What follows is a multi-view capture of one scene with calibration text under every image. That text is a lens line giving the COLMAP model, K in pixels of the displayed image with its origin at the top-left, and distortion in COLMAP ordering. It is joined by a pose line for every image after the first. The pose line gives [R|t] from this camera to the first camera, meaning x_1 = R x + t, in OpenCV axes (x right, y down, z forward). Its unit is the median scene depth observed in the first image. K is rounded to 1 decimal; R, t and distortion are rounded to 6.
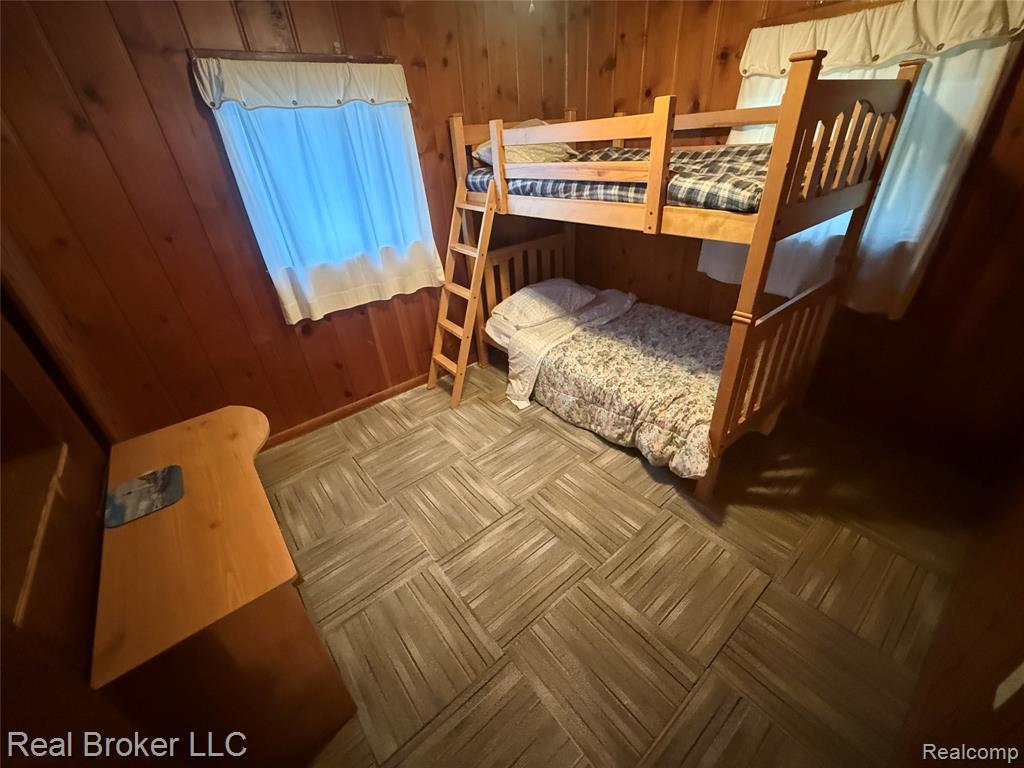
lens RADIAL K [[411.4, 0, 504.9], [0, 411.4, 383.7], [0, 0, 1]] dist [-0.001243, 0.000377]
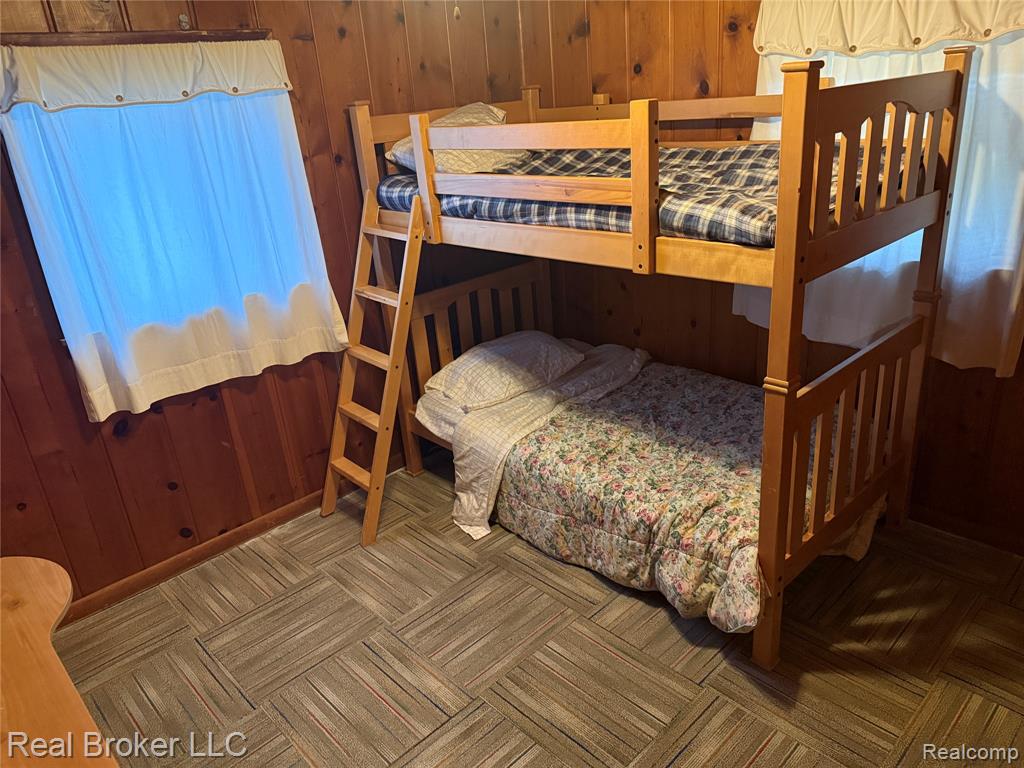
lens RADIAL K [[715.7, 0, 511.8], [0, 715.7, 385.0], [0, 0, 1]] dist [0.082598, -0.116216]
pose [[0.995763, -0.040308, 0.082656, 0.014998], [0.053045, 0.985979, -0.158213, 0.007075], [-0.075120, 0.161927, 0.983939, -0.133968]]
